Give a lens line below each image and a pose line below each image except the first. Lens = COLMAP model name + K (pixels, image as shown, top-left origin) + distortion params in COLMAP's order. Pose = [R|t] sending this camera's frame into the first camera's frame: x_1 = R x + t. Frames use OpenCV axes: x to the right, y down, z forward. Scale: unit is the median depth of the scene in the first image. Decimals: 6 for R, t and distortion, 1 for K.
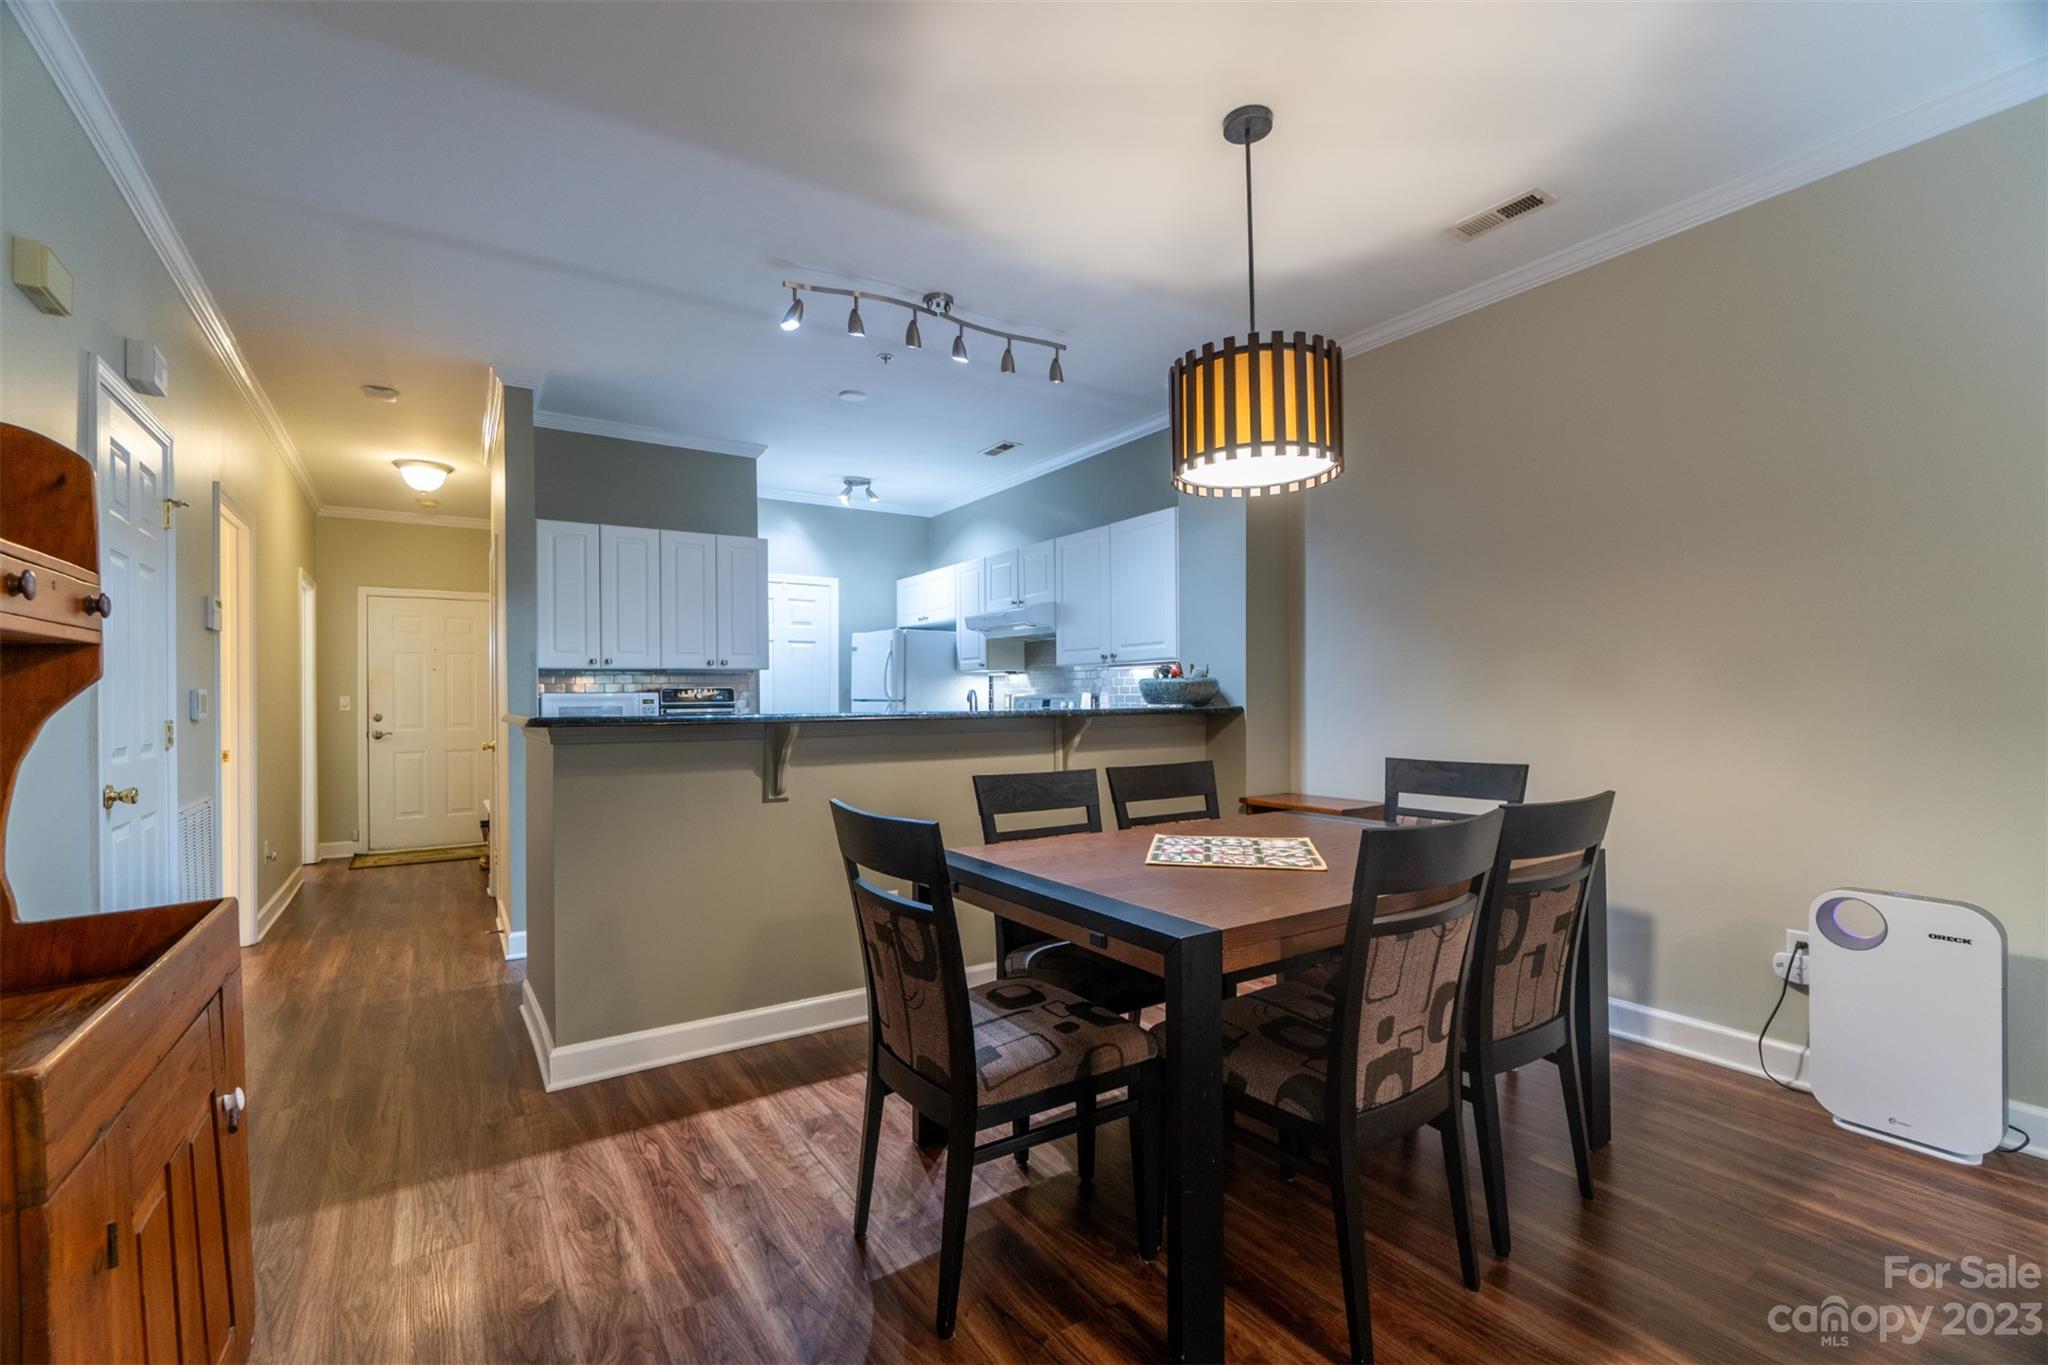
lens RADIAL K [[881.0, 0, 1005.1], [0, 881.0, 693.1], [0, 0, 1]] dist [-0.005874, 0.003804]
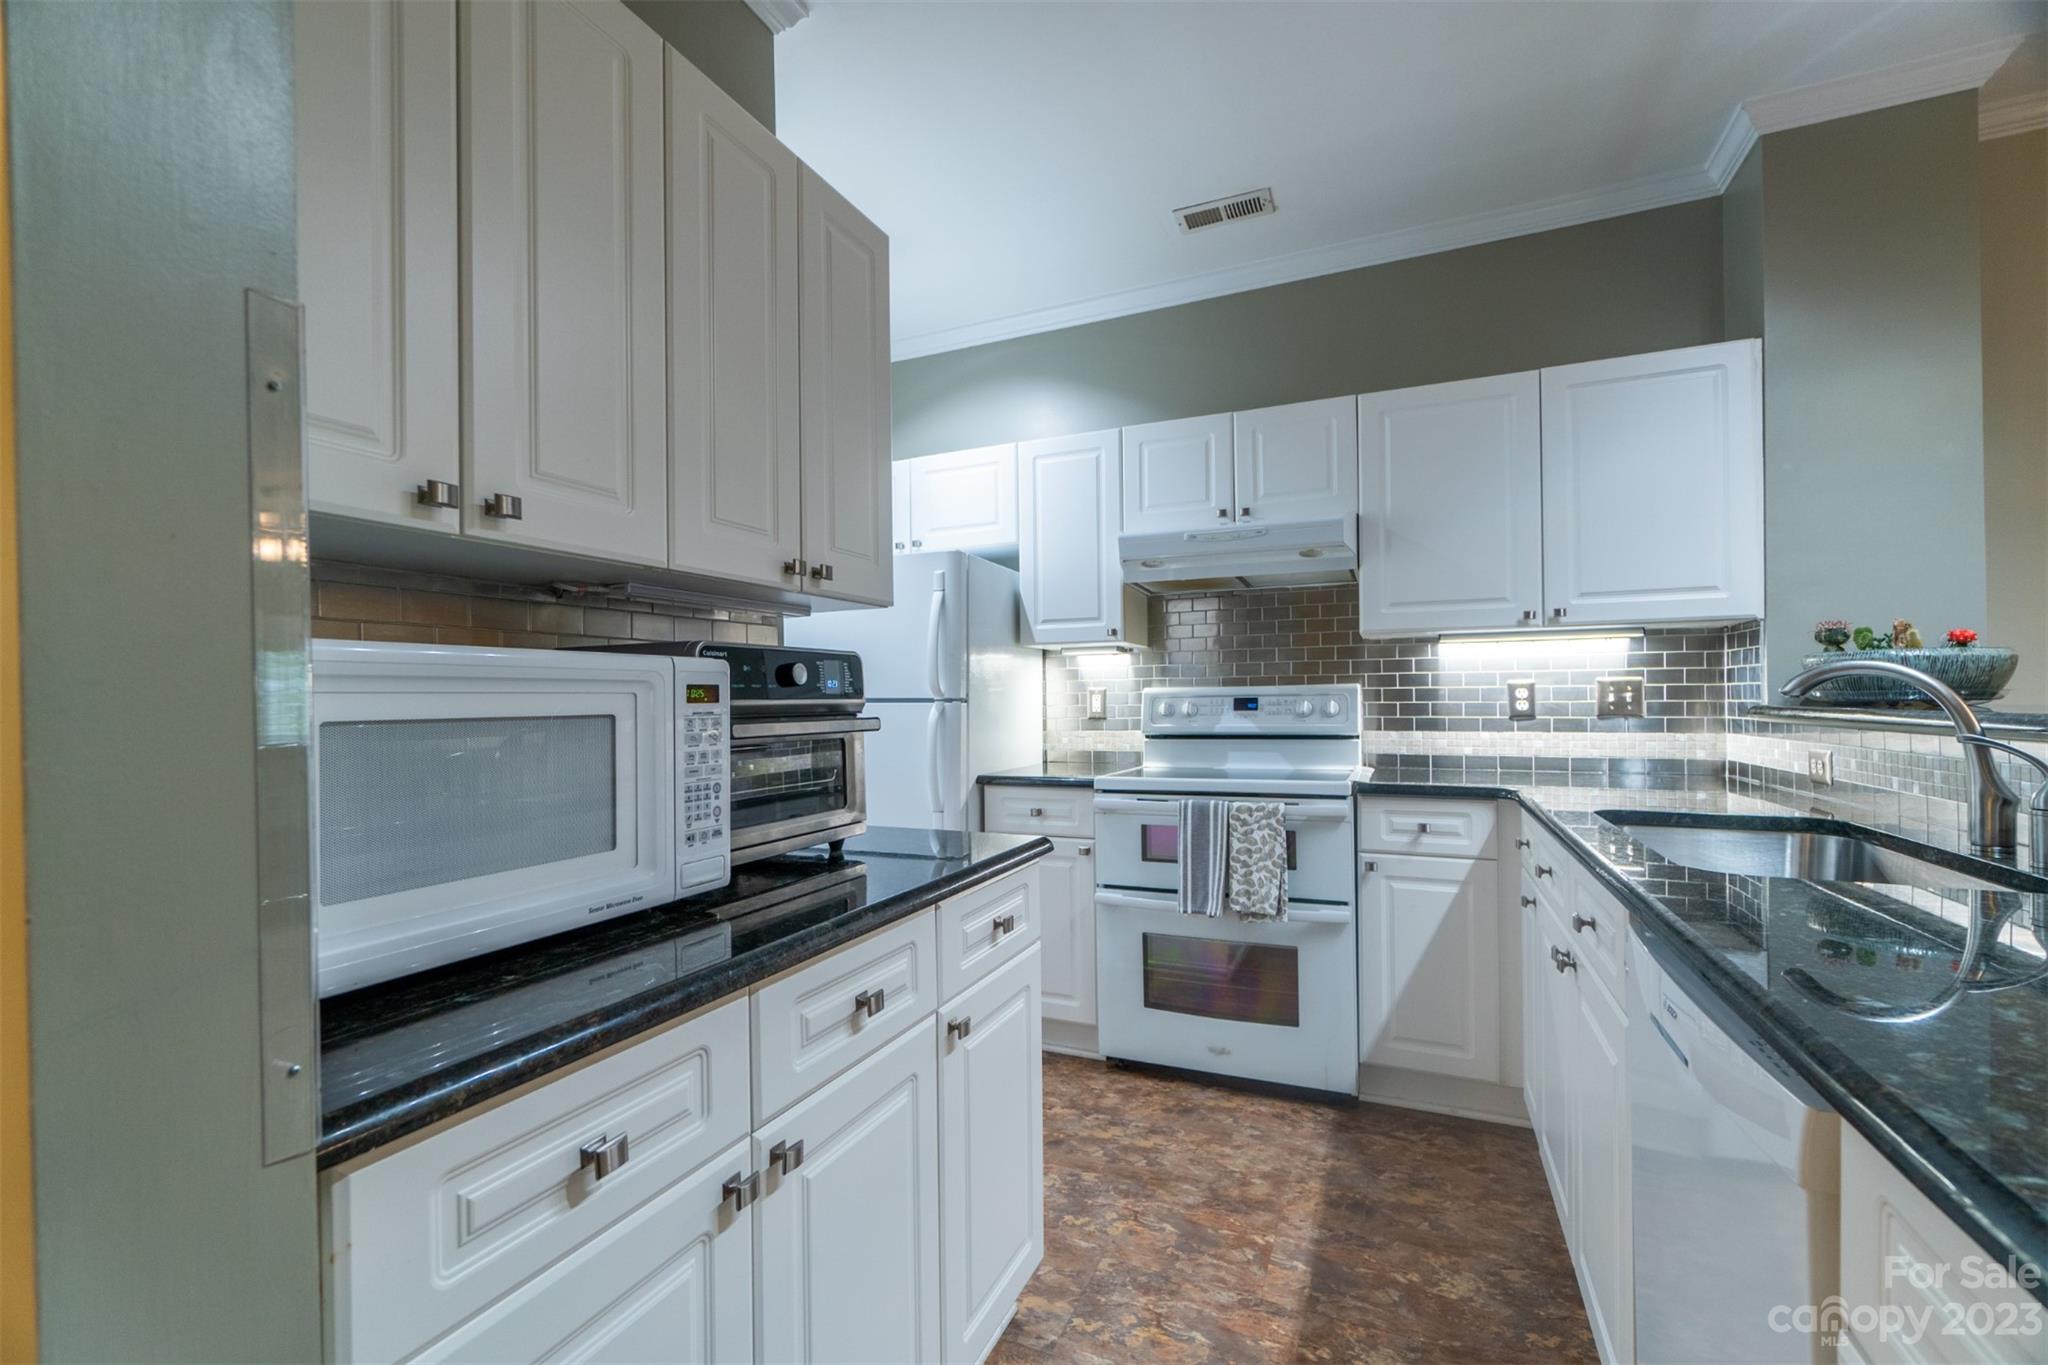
lens RADIAL K [[881.0, 0, 1005.1], [0, 881.0, 693.1], [0, 0, 1]] dist [-0.005874, 0.003804]
pose [[0.844660, 0.004195, 0.535286, -0.391748], [0.000463, 0.999963, -0.008569, 0.009484], [-0.535302, 0.007486, 0.844627, 0.638250]]
